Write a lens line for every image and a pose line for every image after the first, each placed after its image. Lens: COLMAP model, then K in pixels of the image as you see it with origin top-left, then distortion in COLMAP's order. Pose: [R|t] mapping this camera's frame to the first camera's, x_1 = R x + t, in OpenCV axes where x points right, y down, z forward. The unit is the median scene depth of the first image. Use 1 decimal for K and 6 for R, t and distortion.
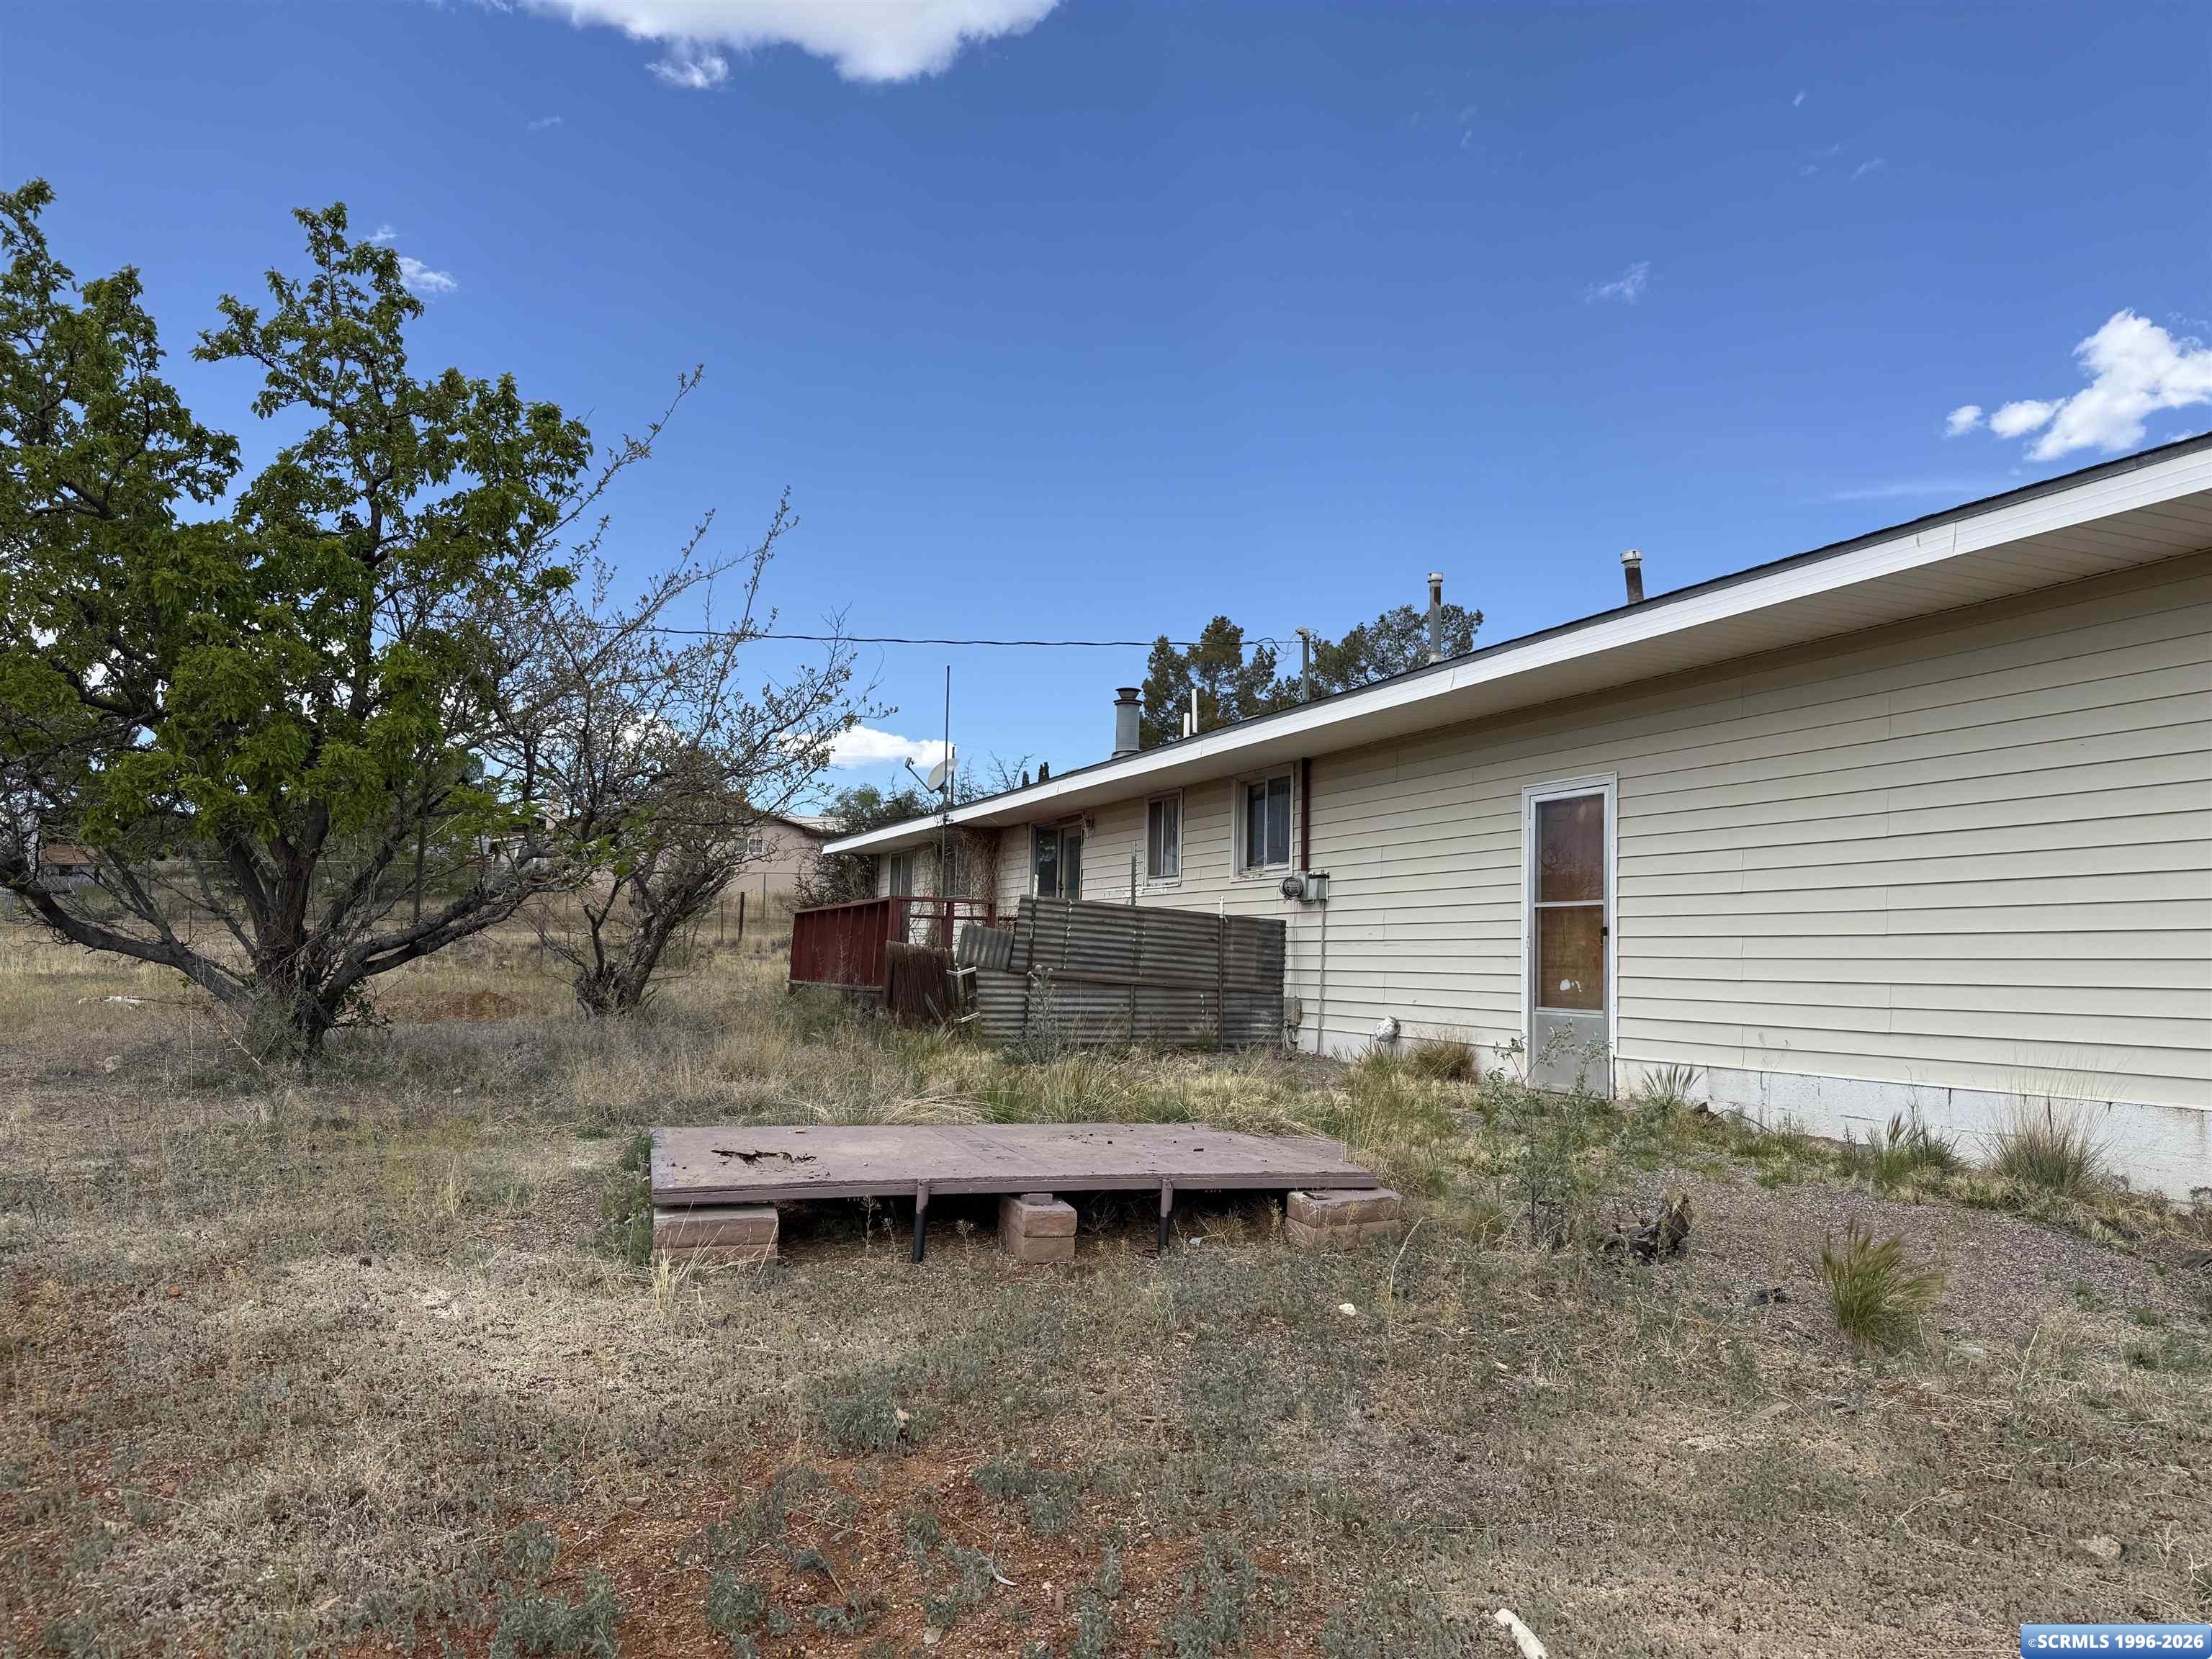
lens RADIAL K [[1542.5, 0, 1093.8], [0, 1542.5, 821.5], [0, 0, 1]] dist [0.003973, -0.007747]
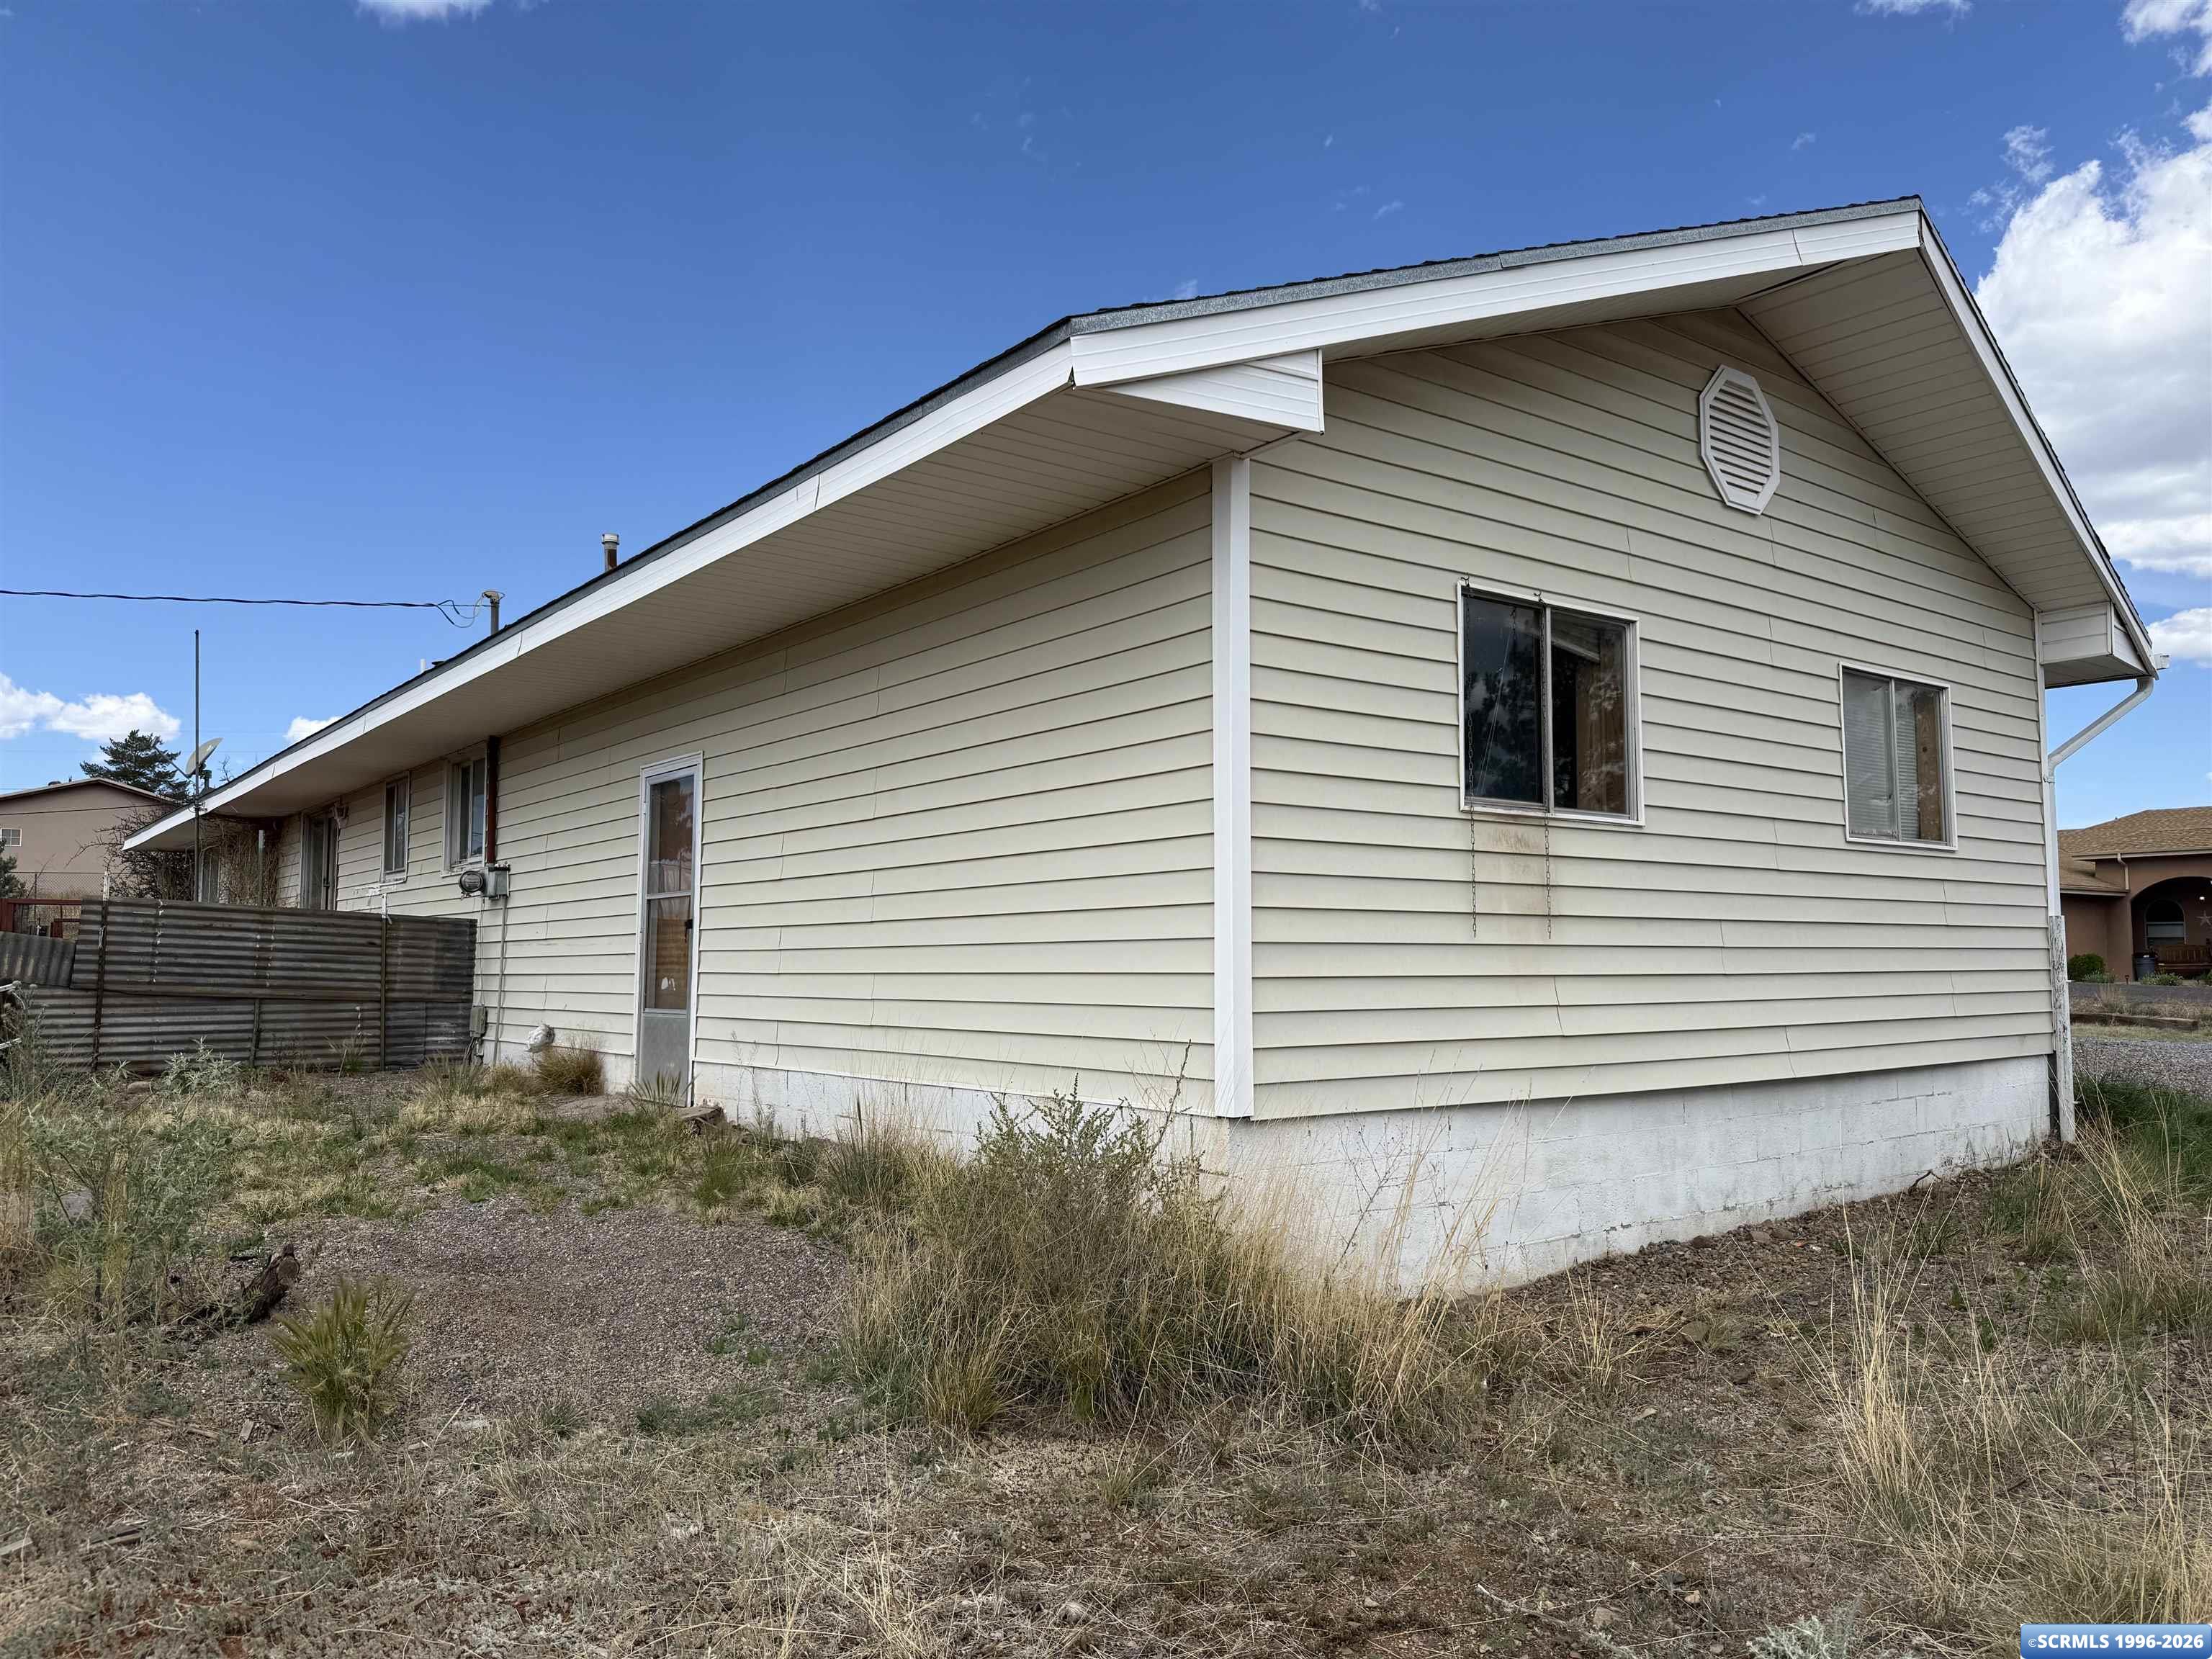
lens RADIAL K [[1542.5, 0, 1191.0], [0, 1542.5, 810.7], [0, 0, 1]] dist [0.003973, -0.007747]
pose [[0.956532, -0.001003, 0.291625, 0.266198], [0.002160, 0.999991, -0.003645, 0.006258], [-0.291619, 0.004116, 0.956526, 0.032525]]
